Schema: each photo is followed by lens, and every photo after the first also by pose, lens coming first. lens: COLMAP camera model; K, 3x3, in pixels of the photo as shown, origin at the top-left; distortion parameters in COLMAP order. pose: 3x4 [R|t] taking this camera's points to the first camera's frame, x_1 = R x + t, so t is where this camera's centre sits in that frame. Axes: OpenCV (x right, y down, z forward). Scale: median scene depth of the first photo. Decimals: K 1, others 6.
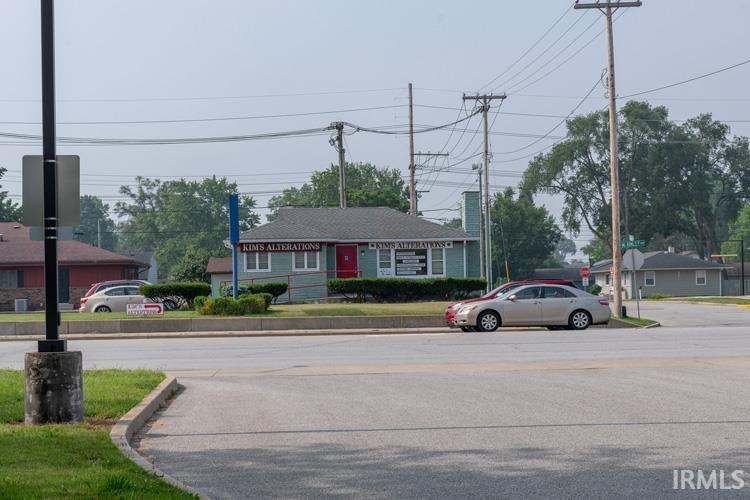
lens RADIAL K [[1607.4, 0, 375.0], [0, 1607.4, 250.0], [0, 0, 1]] dist [0.014588, -0.016749]
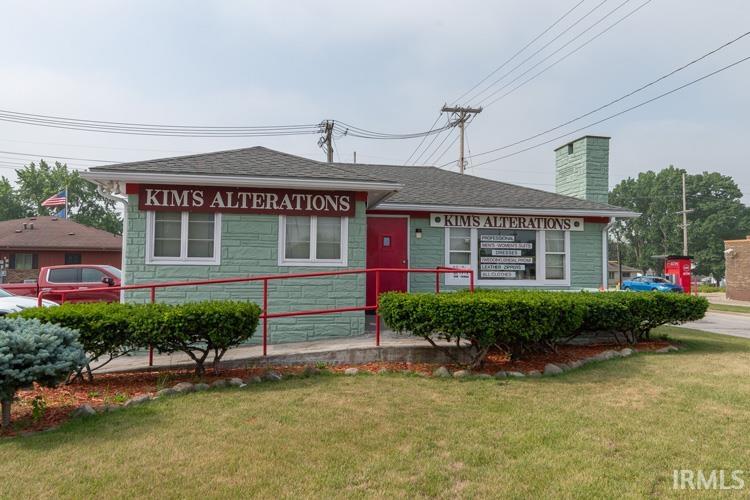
lens RADIAL K [[551.3, 0, 375.0], [0, 551.3, 250.0], [0, 0, 1]] dist [-0.007723, -0.001014]
pose [[0.992304, 0.035286, 0.118689, -0.042066], [-0.033917, 0.999333, -0.013534, 0.010059], [-0.119087, 0.009404, 0.992839, 0.826467]]
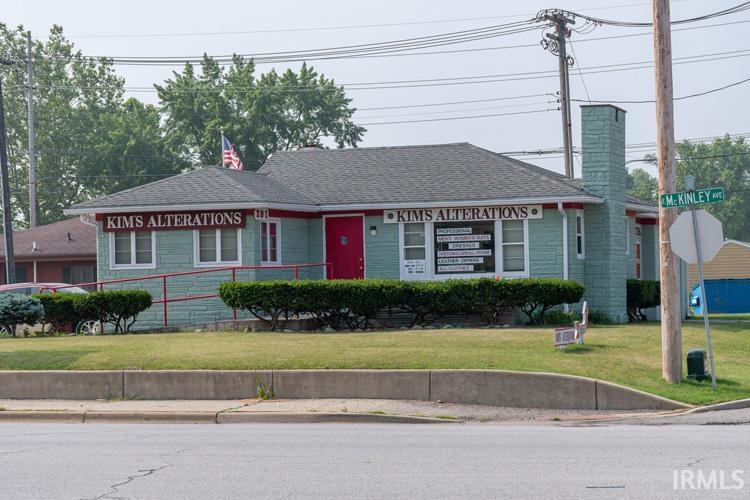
lens RADIAL K [[1838.1, 0, 375.0], [0, 1838.1, 250.0], [0, 0, 1]] dist [-0.005117, -0.476615]
pose [[0.930283, -0.008757, -0.366737, 0.209176], [0.011489, 0.999920, 0.005267, 0.005006], [0.366662, -0.009113, 0.930310, 0.450510]]
